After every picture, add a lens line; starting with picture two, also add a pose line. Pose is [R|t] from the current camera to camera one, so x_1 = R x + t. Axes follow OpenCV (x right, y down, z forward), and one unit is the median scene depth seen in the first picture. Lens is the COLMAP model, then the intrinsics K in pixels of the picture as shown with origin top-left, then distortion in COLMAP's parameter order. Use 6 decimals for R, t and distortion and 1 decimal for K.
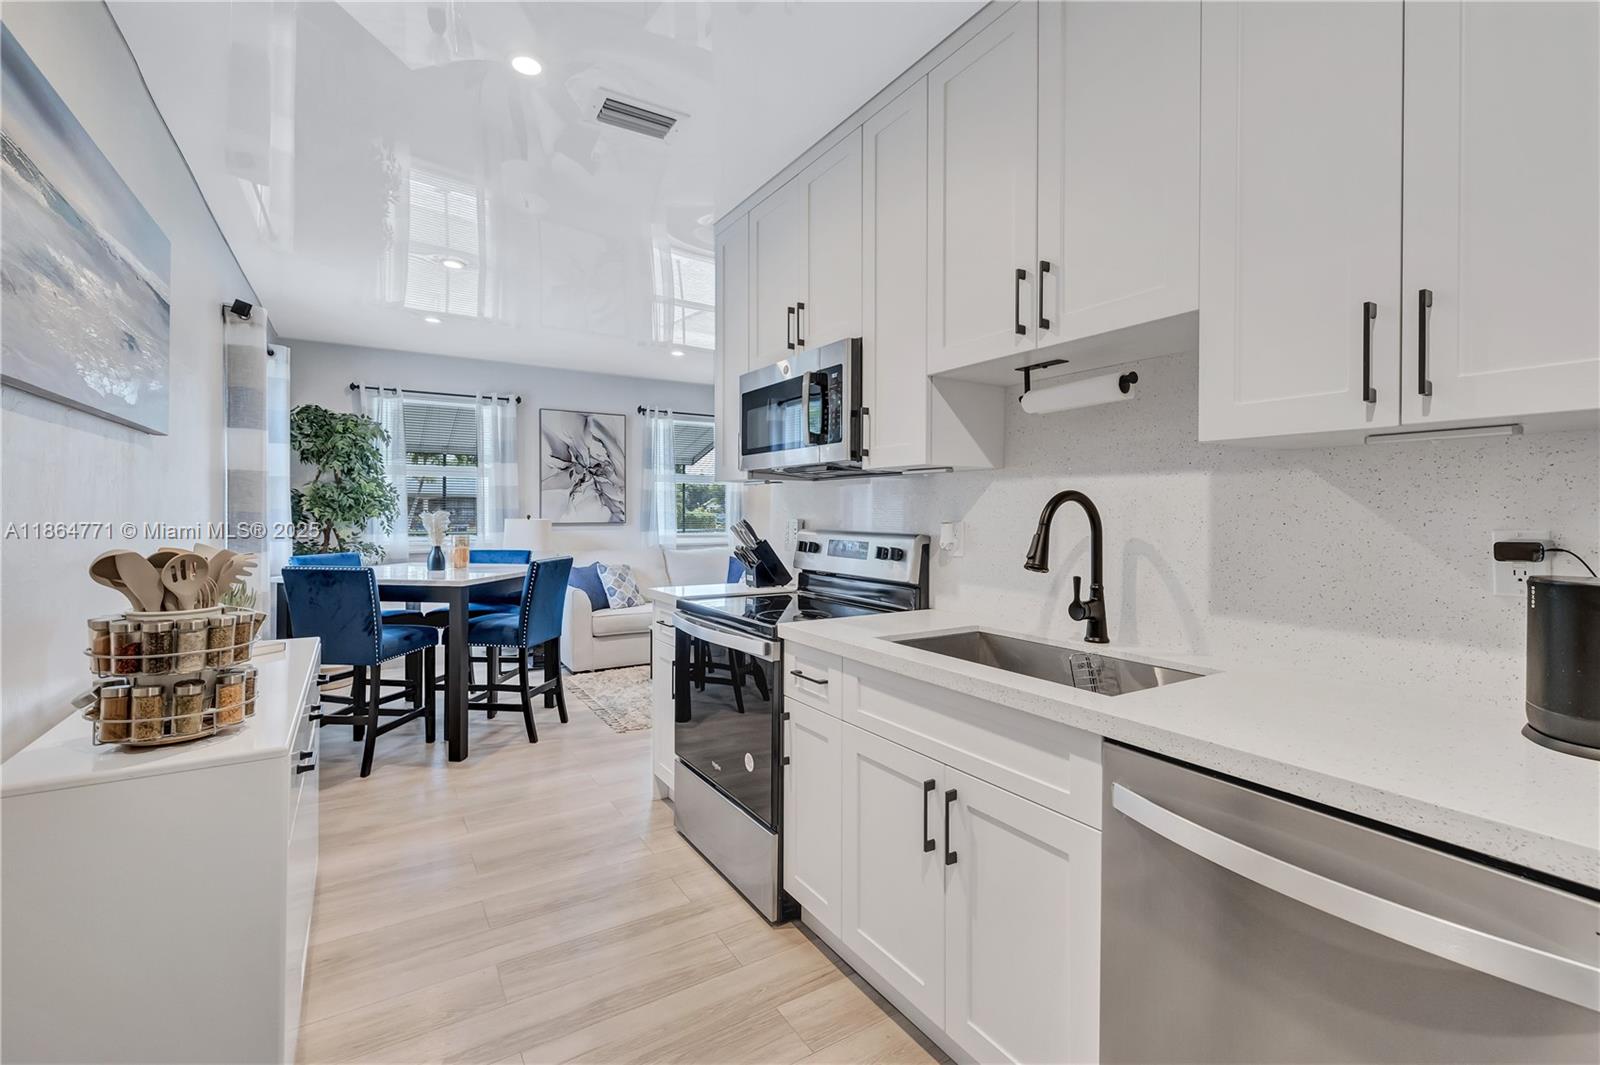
lens RADIAL K [[674.3, 0, 799.2], [0, 674.3, 510.1], [0, 0, 1]] dist [0.001379, 0.000143]
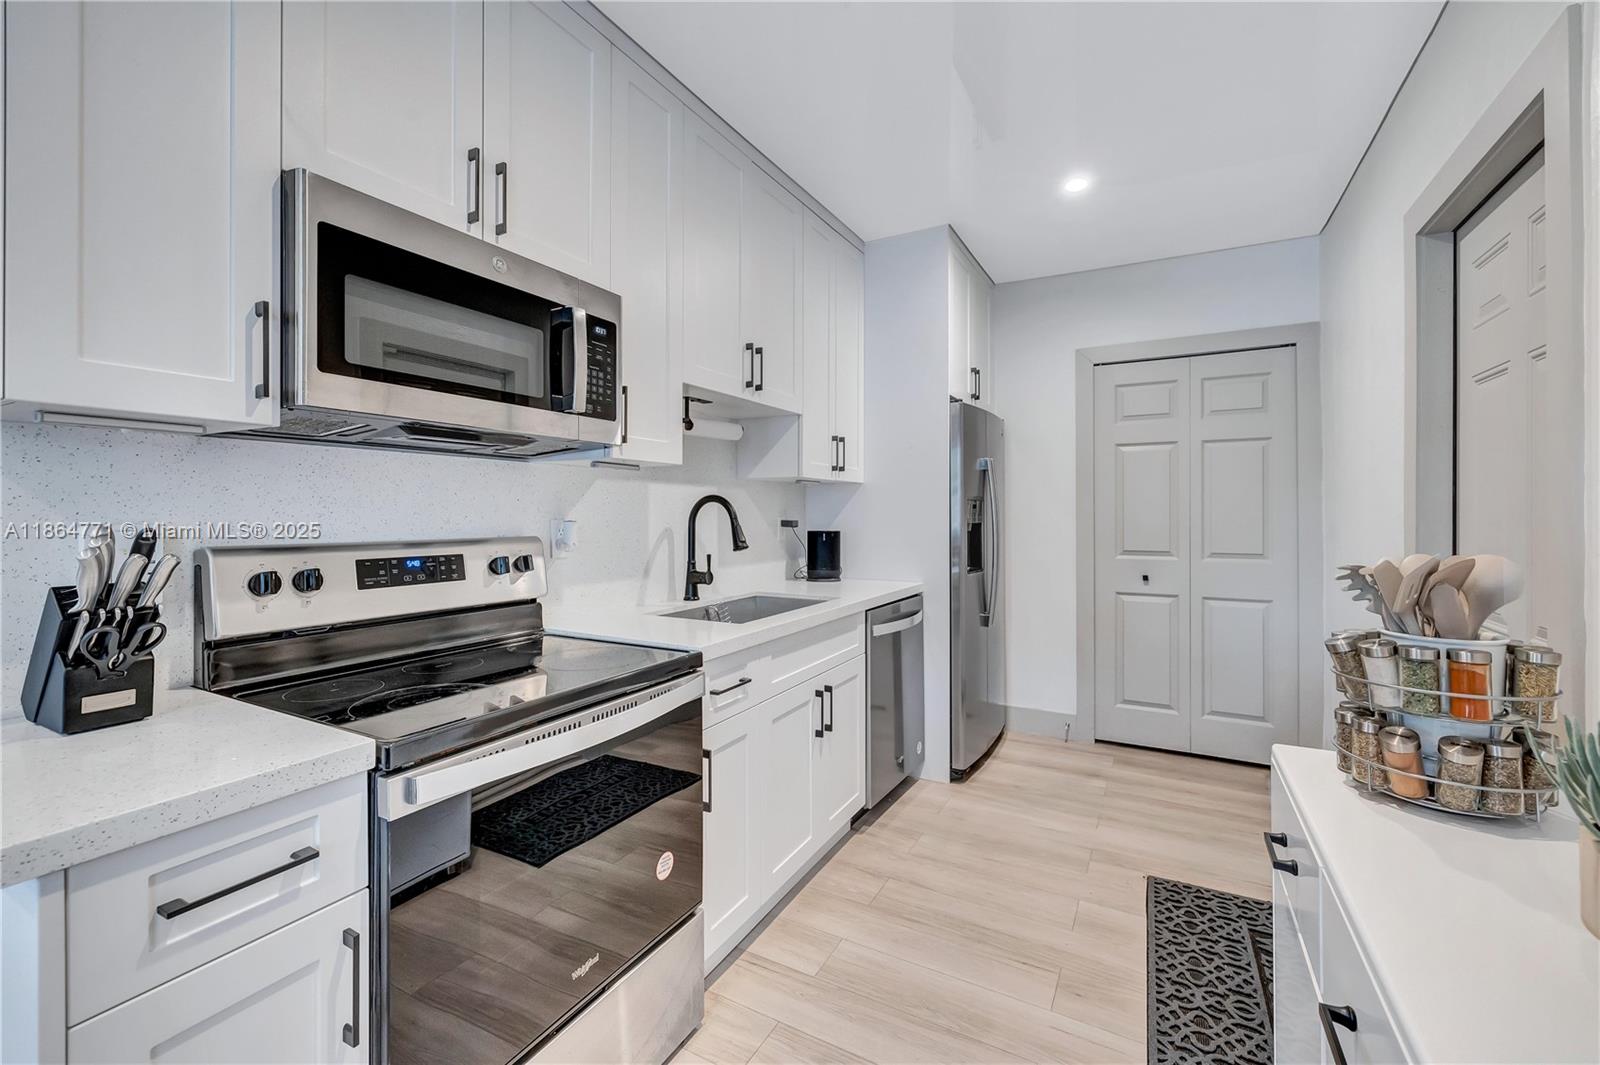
lens RADIAL K [[686.3, 0, 795.2], [0, 686.3, 516.5], [0, 0, 1]] dist [0.000317, 0.000321]
pose [[-0.504140, -0.005237, 0.863606, -0.672563], [-0.001707, 0.999986, 0.005068, 0.006462], [-0.863620, 0.001081, -0.504142, 1.111698]]
